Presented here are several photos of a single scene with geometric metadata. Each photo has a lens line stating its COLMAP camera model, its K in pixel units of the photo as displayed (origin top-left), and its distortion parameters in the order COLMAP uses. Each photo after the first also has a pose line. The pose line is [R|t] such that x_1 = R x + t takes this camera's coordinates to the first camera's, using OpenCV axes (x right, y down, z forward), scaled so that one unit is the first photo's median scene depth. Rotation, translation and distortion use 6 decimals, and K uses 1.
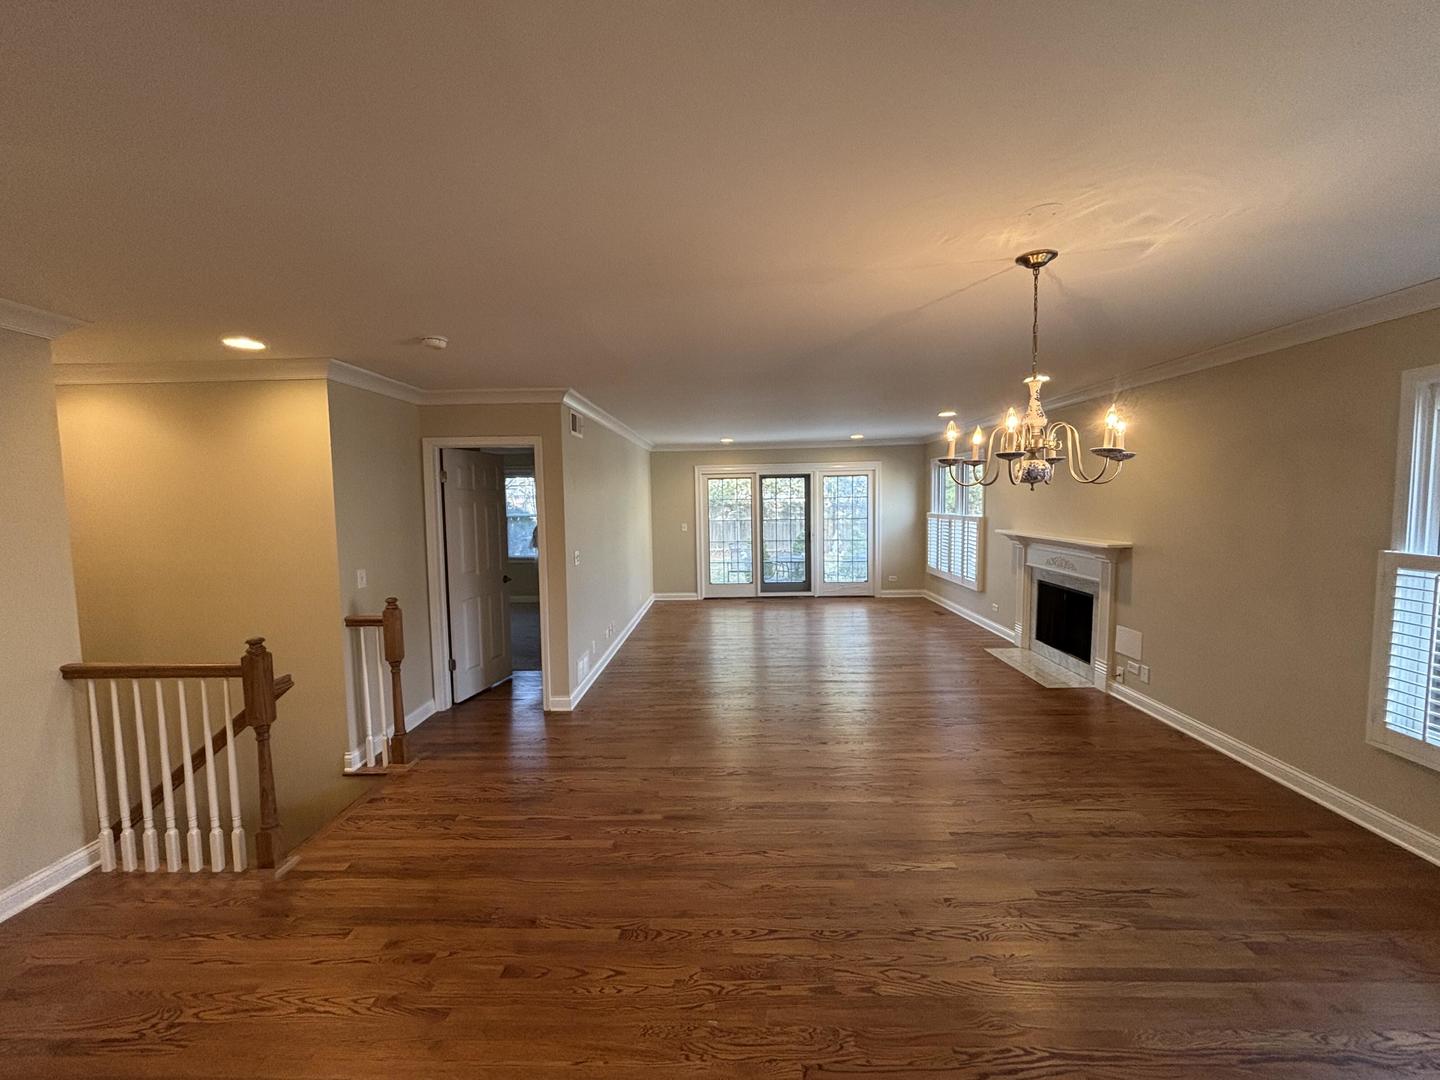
lens RADIAL K [[580.8, 0, 714.1], [0, 580.8, 538.3], [0, 0, 1]] dist [-0.000279, -0.000288]
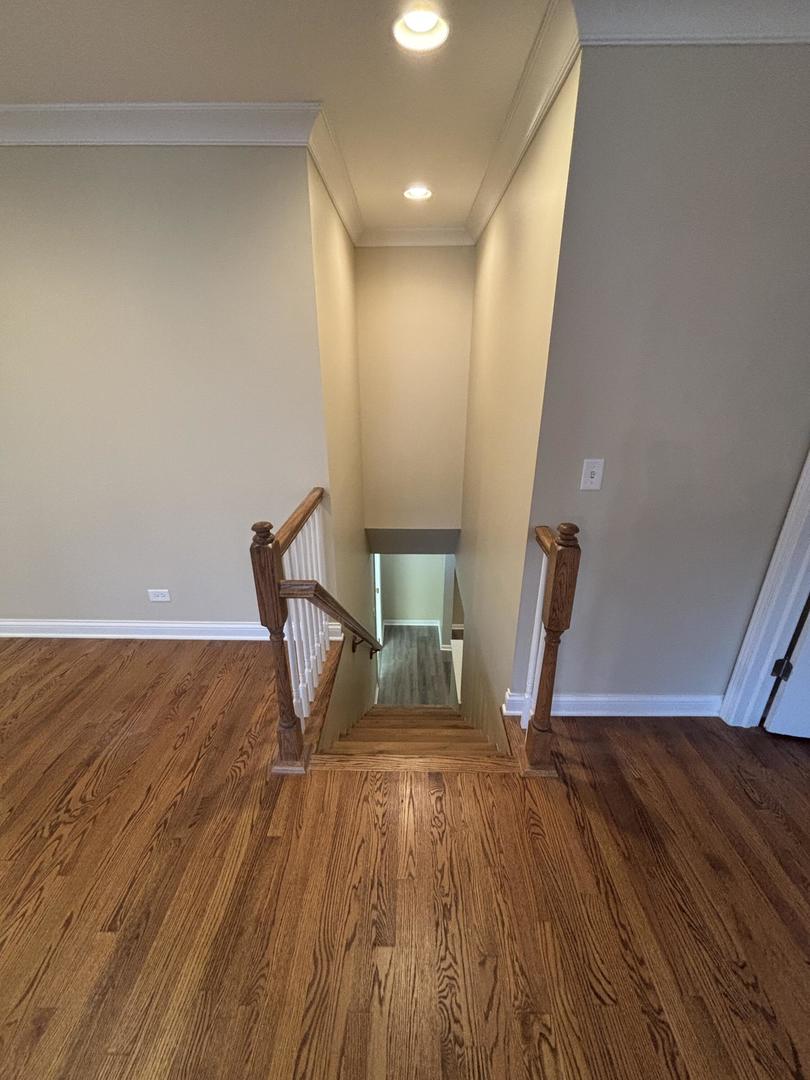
lens RADIAL K [[435.6, 0, 408.7], [0, 435.6, 522.7], [0, 0, 1]] dist [-0.000279, -0.000288]
pose [[0.017414, 0.353860, -0.935136, -0.148646], [-0.066373, 0.933624, 0.352051, -0.028510], [0.997643, 0.055937, 0.039745, 0.727091]]
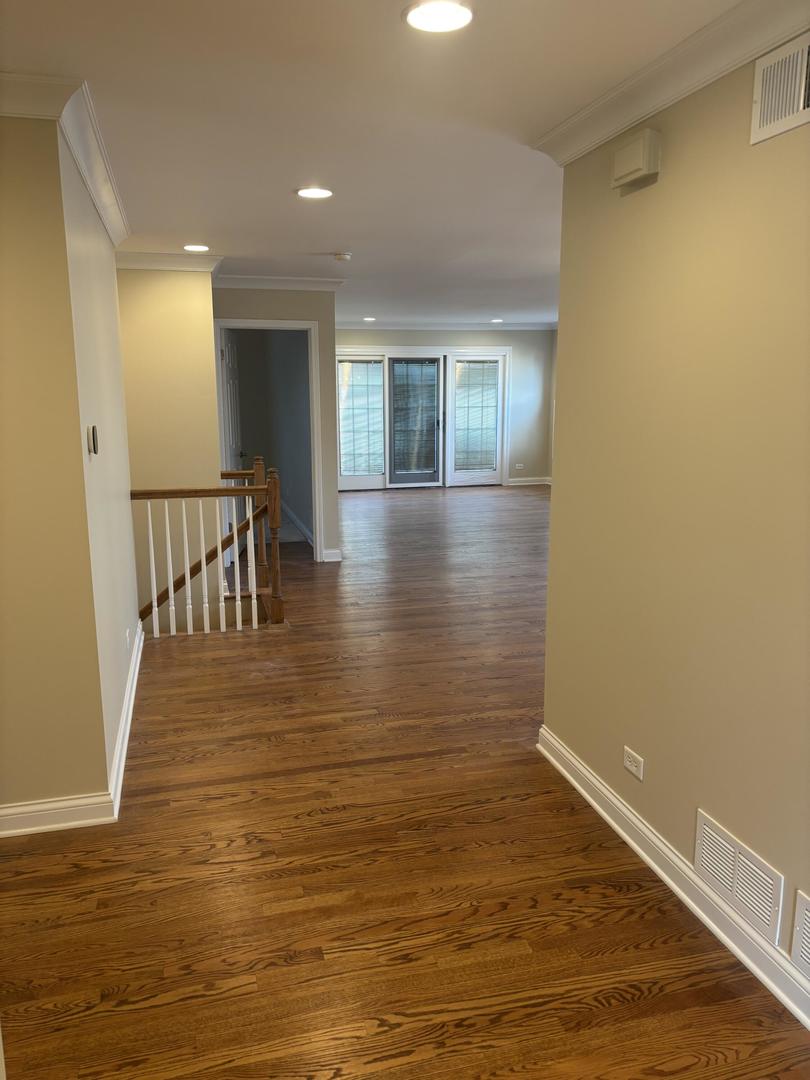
lens RADIAL K [[816.6, 0, 405.0], [0, 816.6, 540.0], [0, 0, 1]] dist [0.053202, -0.038418]
pose [[0.956813, -0.035592, 0.288517, -0.667026], [0.002188, 0.993330, 0.115283, 0.072008], [-0.290696, -0.109672, 0.950509, -0.676004]]
